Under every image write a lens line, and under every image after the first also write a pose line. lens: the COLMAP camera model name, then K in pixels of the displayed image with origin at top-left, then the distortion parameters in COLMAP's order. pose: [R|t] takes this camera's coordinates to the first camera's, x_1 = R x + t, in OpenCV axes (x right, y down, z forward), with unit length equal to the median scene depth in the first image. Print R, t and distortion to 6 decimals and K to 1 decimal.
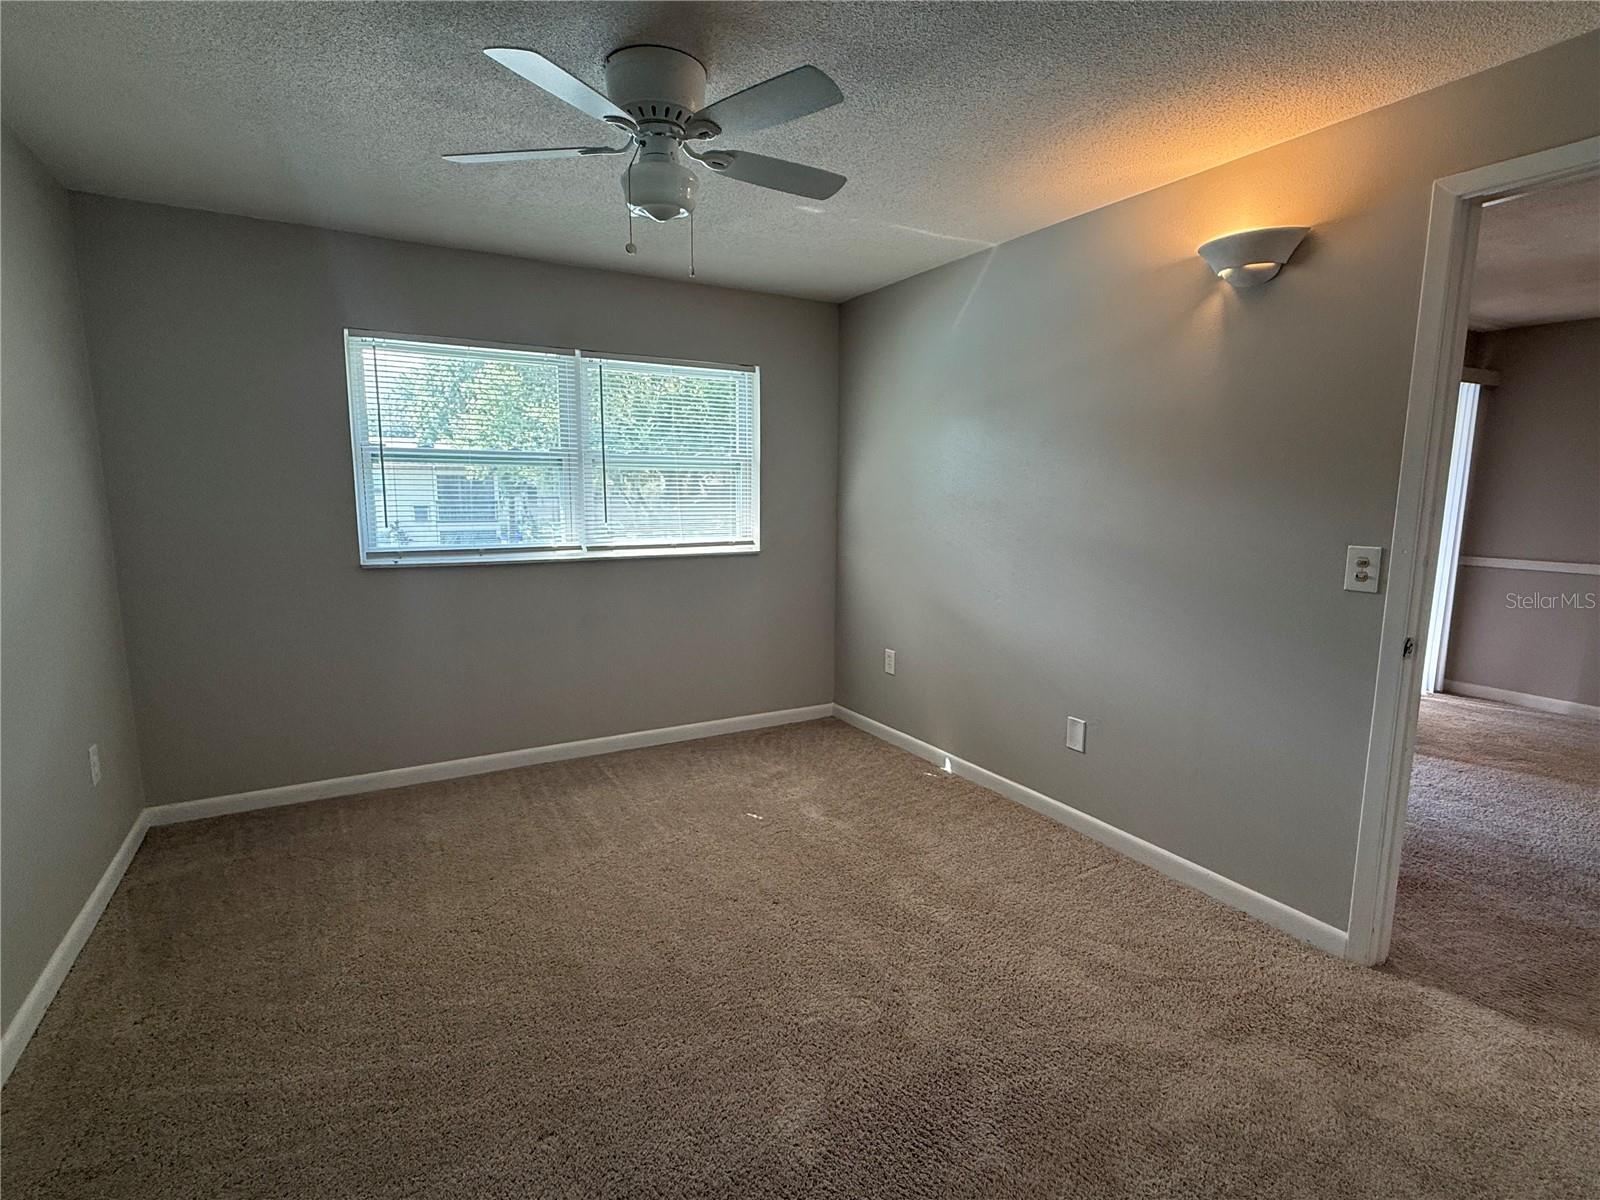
lens RADIAL K [[792.3, 0, 793.8], [0, 792.3, 600.2], [0, 0, 1]] dist [0.002365, -0.000820]
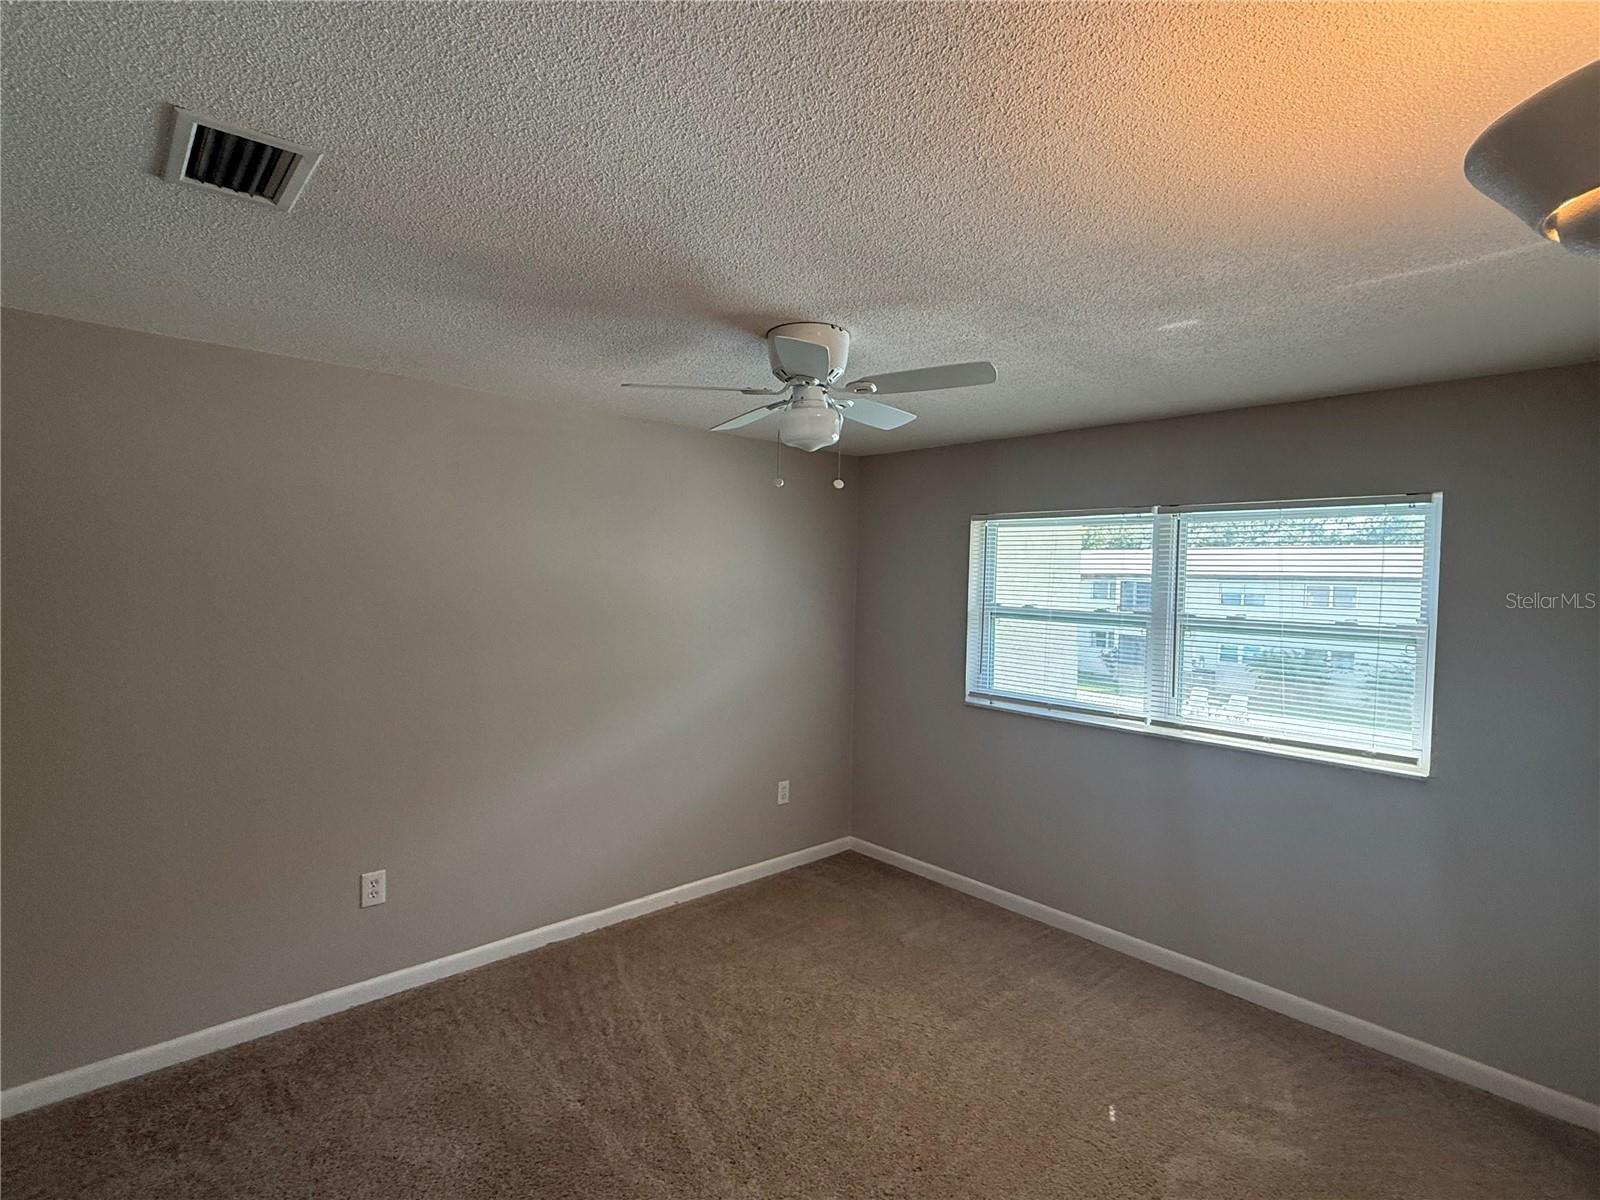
lens RADIAL K [[792.3, 0, 793.8], [0, 792.3, 600.2], [0, 0, 1]] dist [0.002365, -0.000820]
pose [[0.204178, 0.025889, -0.978591, 0.537538], [-0.160155, 0.987065, -0.007302, -0.132866], [0.965744, 0.158217, 0.205683, 0.416000]]
